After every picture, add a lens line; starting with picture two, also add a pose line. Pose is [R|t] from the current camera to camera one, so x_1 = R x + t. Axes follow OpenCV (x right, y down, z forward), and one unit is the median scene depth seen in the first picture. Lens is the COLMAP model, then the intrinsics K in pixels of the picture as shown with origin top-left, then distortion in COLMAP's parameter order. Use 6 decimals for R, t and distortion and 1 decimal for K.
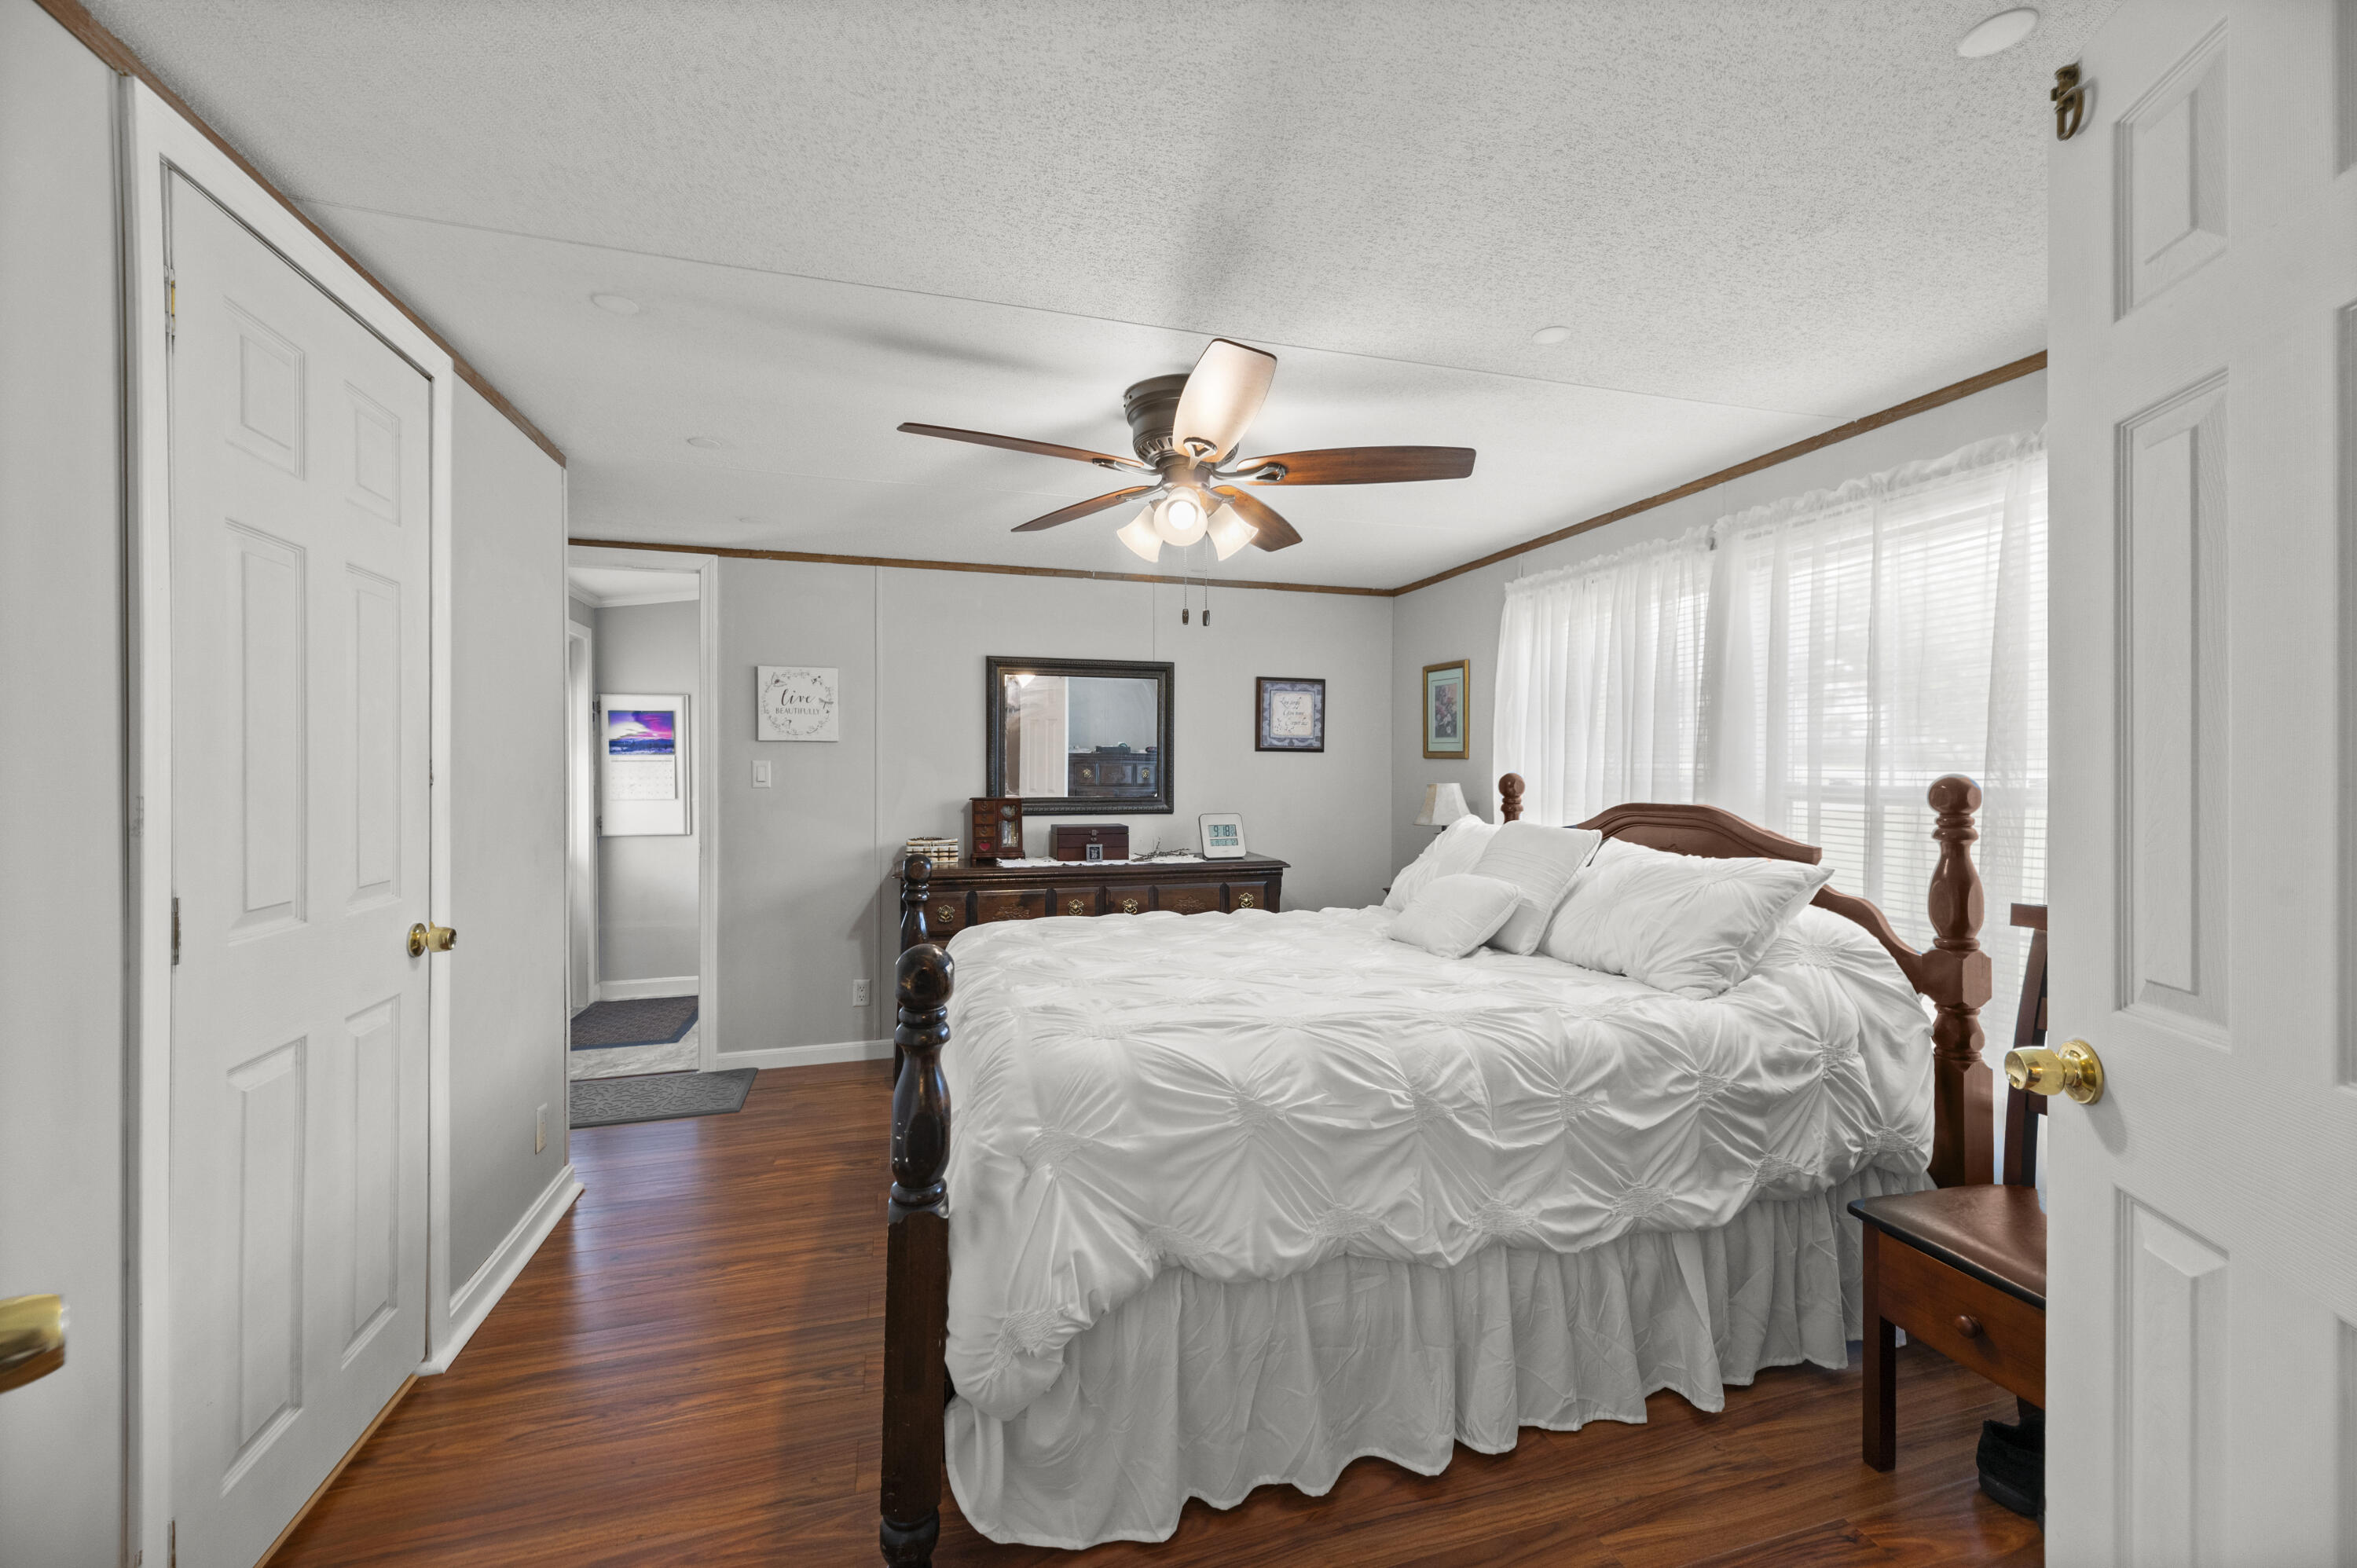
lens RADIAL K [[963.5, 0, 1179.0], [0, 963.5, 778.9], [0, 0, 1]] dist [-0.003174, 0.001170]
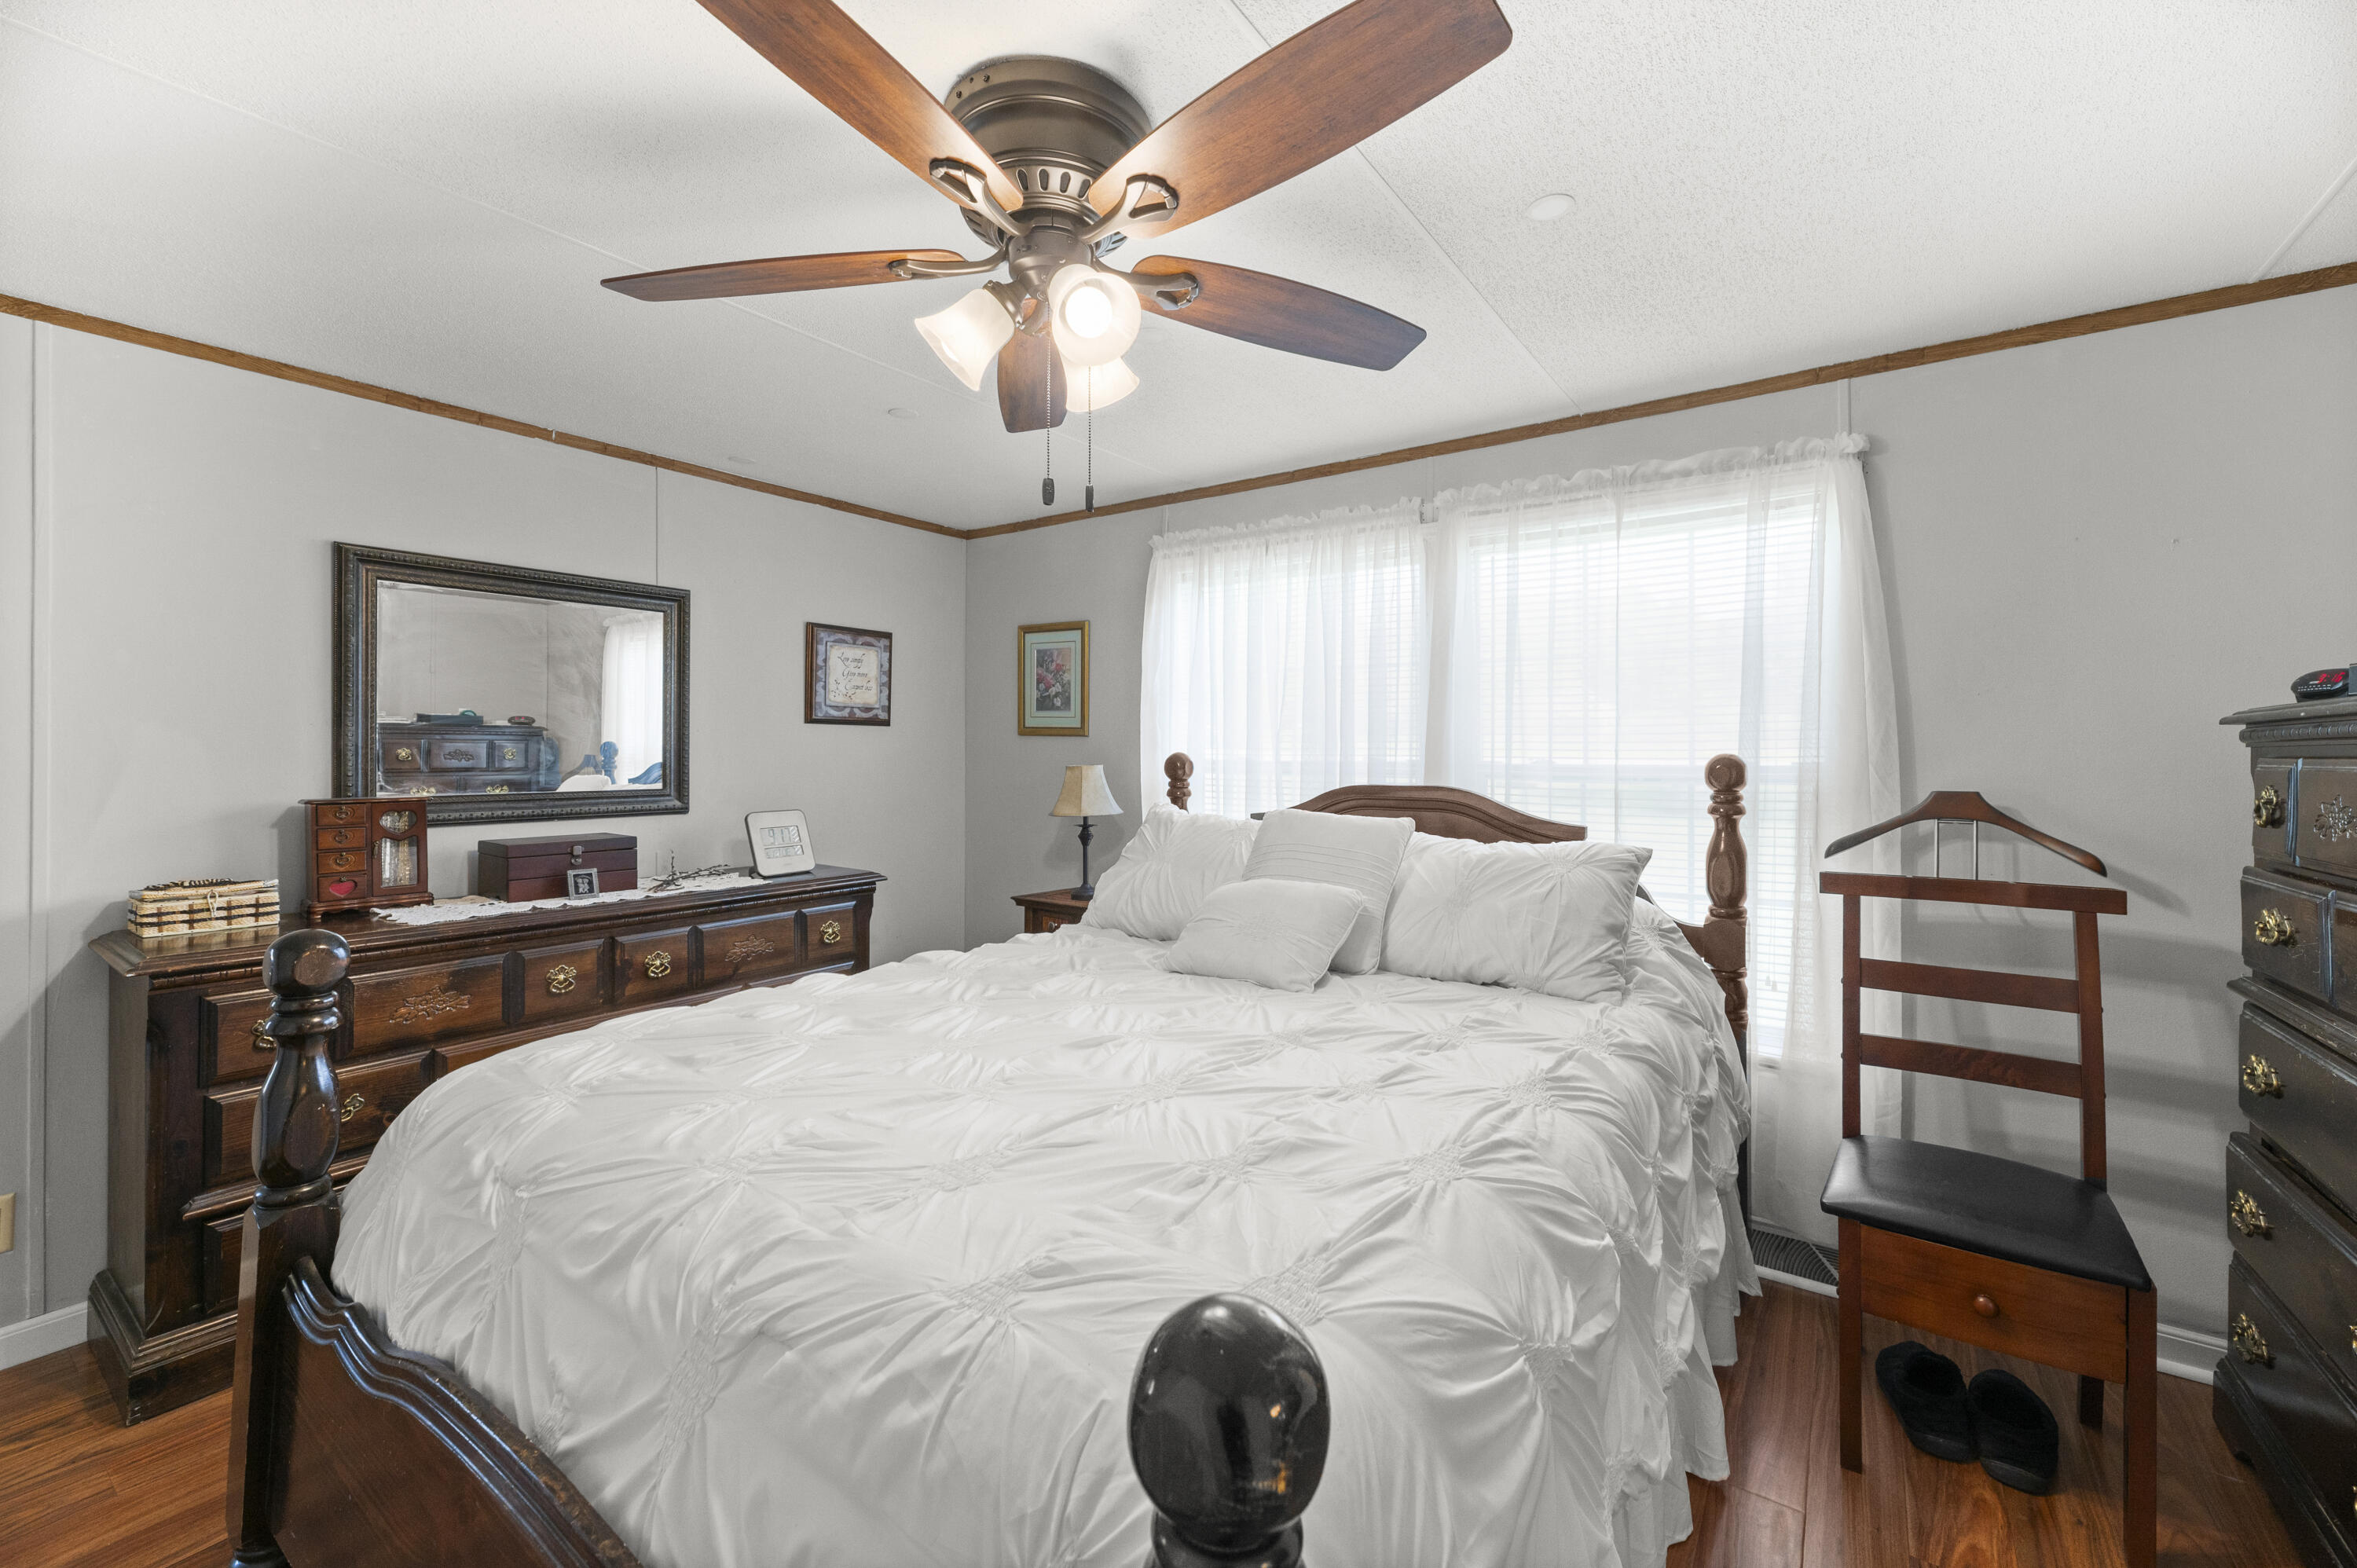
lens RADIAL K [[963.5, 0, 1184.9], [0, 963.5, 748.2], [0, 0, 1]] dist [-0.003174, 0.001170]
pose [[0.780064, 0.001623, 0.625697, -0.192857], [0.004867, 0.999951, -0.008662, -0.002569], [-0.625680, 0.009802, 0.780018, 0.312829]]
